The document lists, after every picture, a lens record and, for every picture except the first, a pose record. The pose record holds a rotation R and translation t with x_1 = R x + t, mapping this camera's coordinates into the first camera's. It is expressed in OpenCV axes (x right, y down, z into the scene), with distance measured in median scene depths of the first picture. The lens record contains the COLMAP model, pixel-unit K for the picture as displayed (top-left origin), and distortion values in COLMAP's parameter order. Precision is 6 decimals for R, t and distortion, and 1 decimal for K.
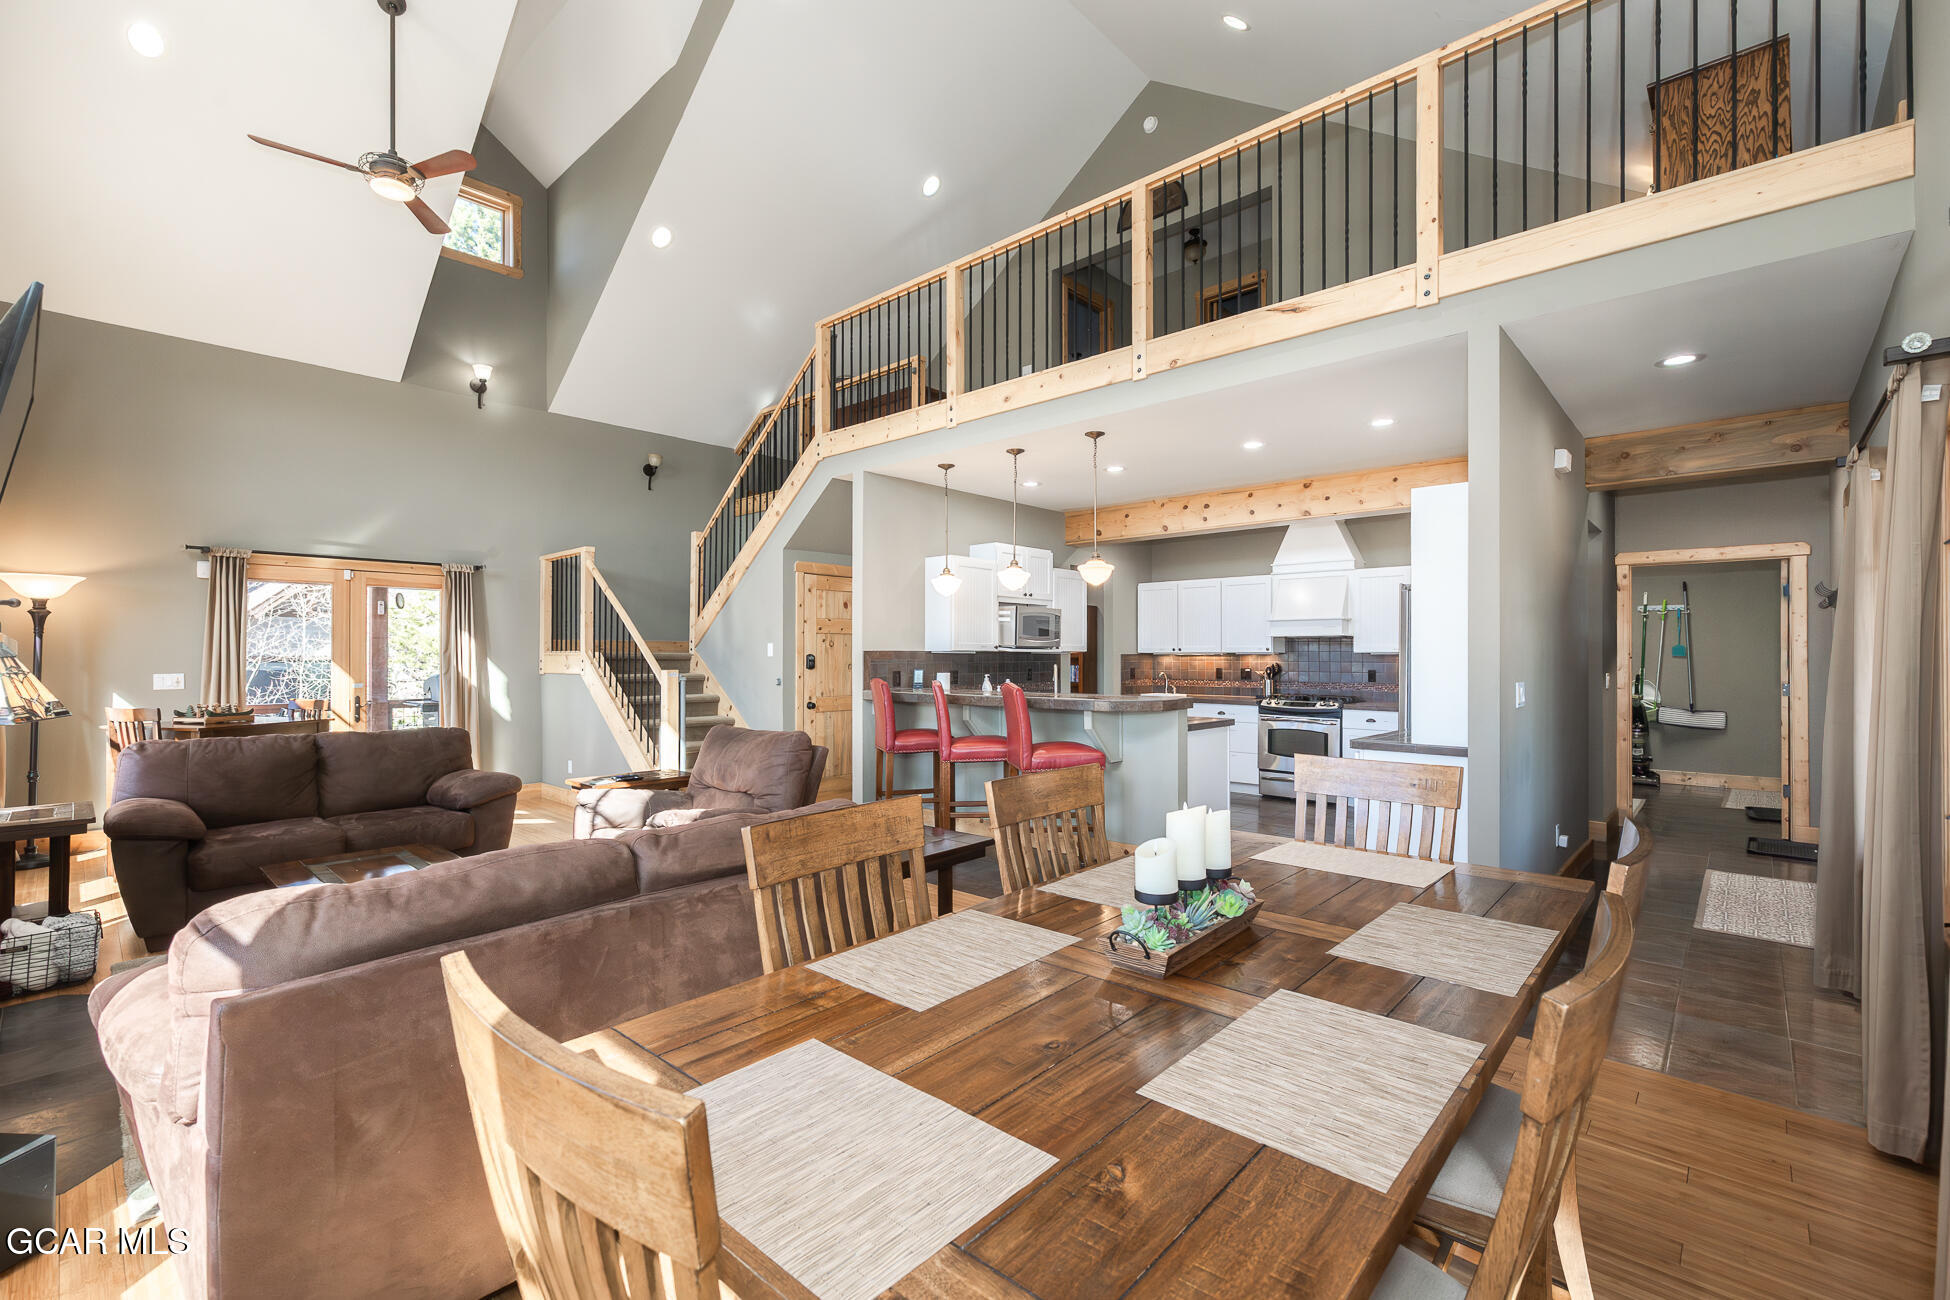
lens RADIAL K [[850.8, 0, 962.4], [0, 850.8, 648.6], [0, 0, 1]] dist [0.001729, -0.000520]
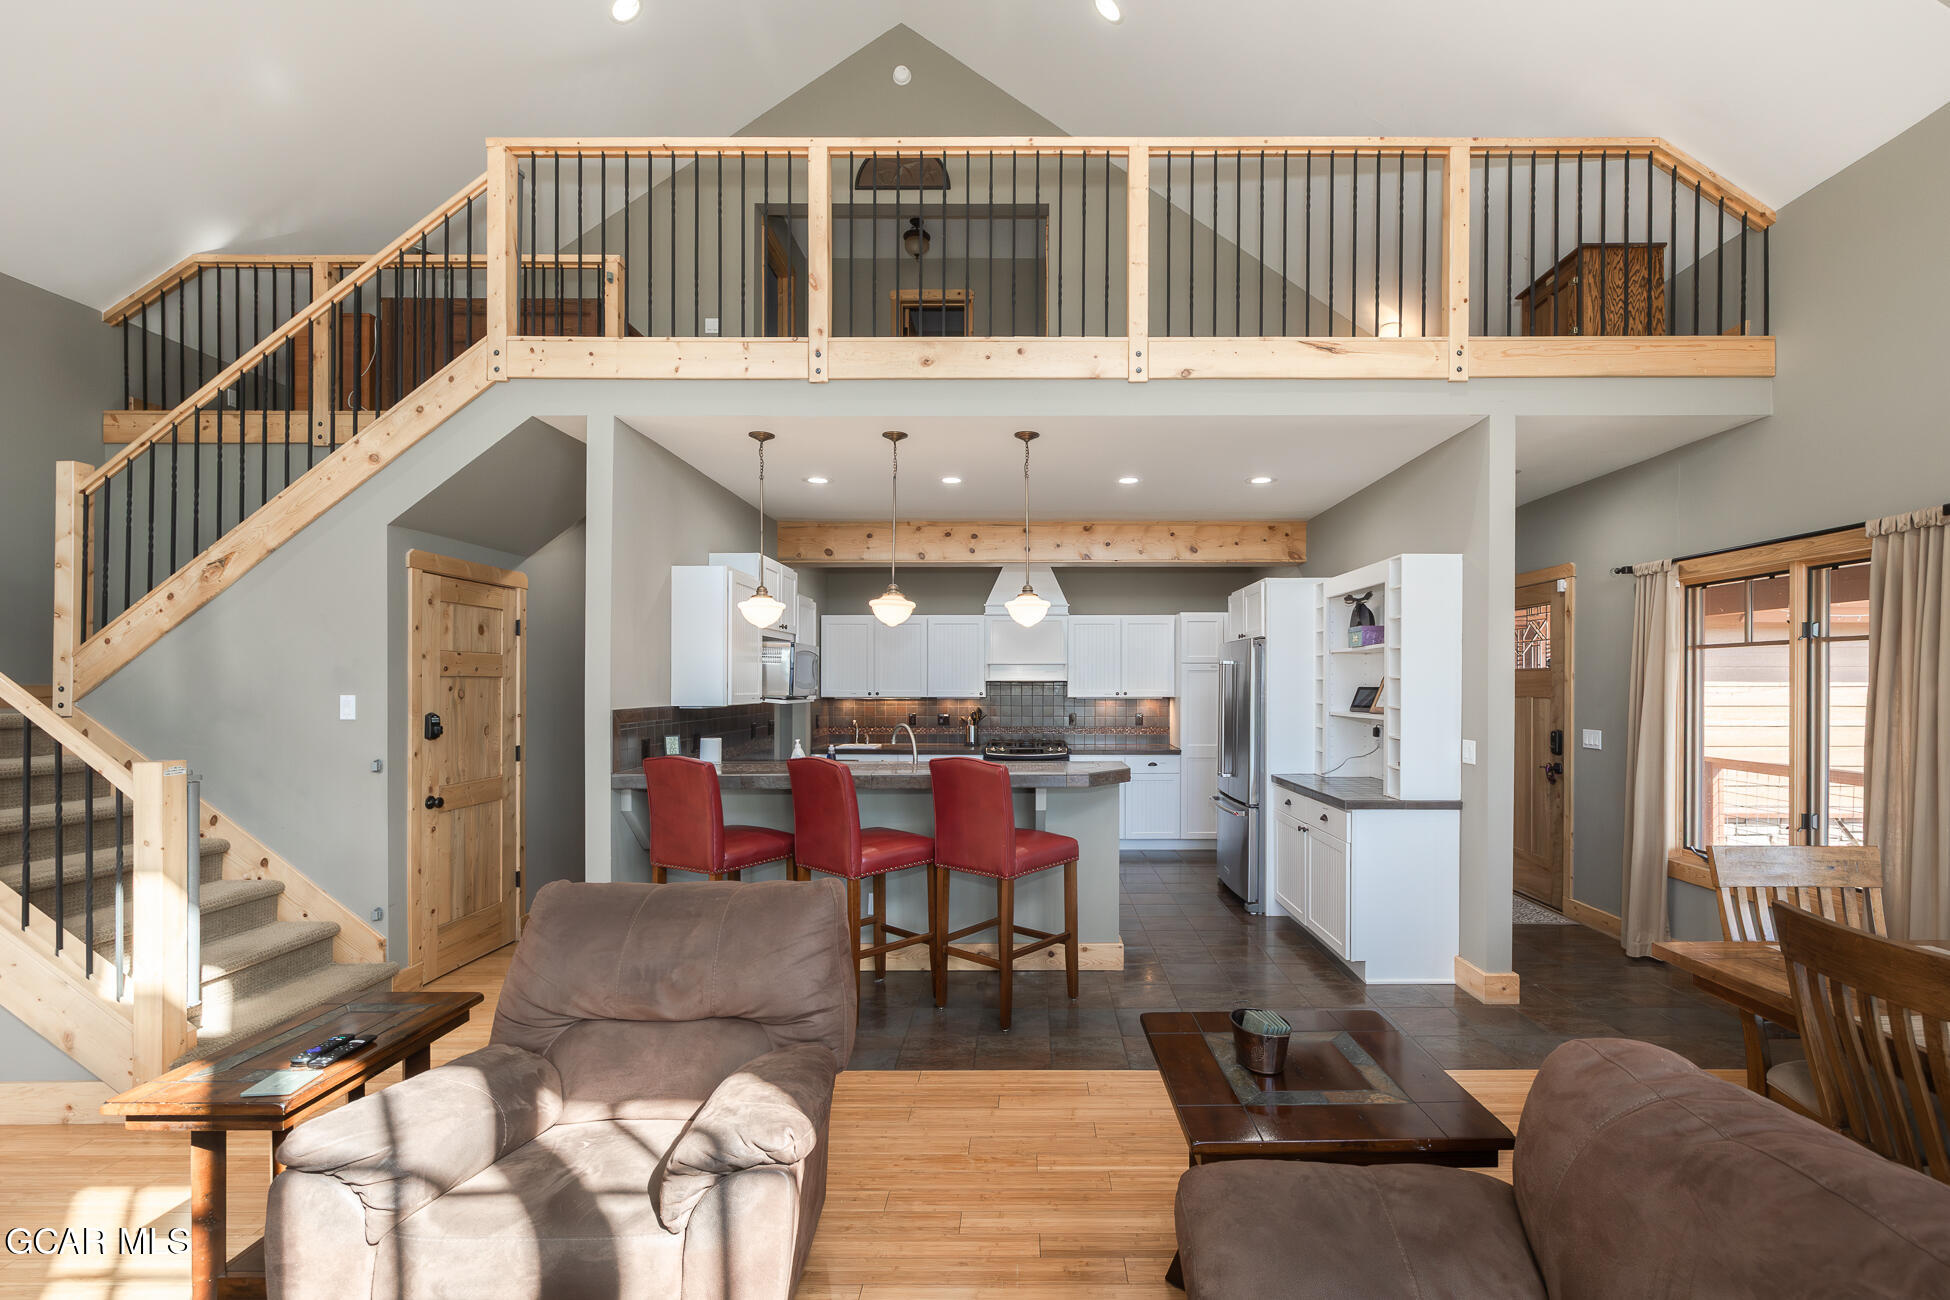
lens RADIAL K [[850.8, 0, 1030.4], [0, 850.8, 677.9], [0, 0, 1]] dist [0.001729, -0.000520]
pose [[0.731326, 0.004551, 0.682013, -0.272257], [-0.006903, 0.999976, 0.000729, -0.020238], [-0.681993, -0.005242, 0.731340, 0.302986]]
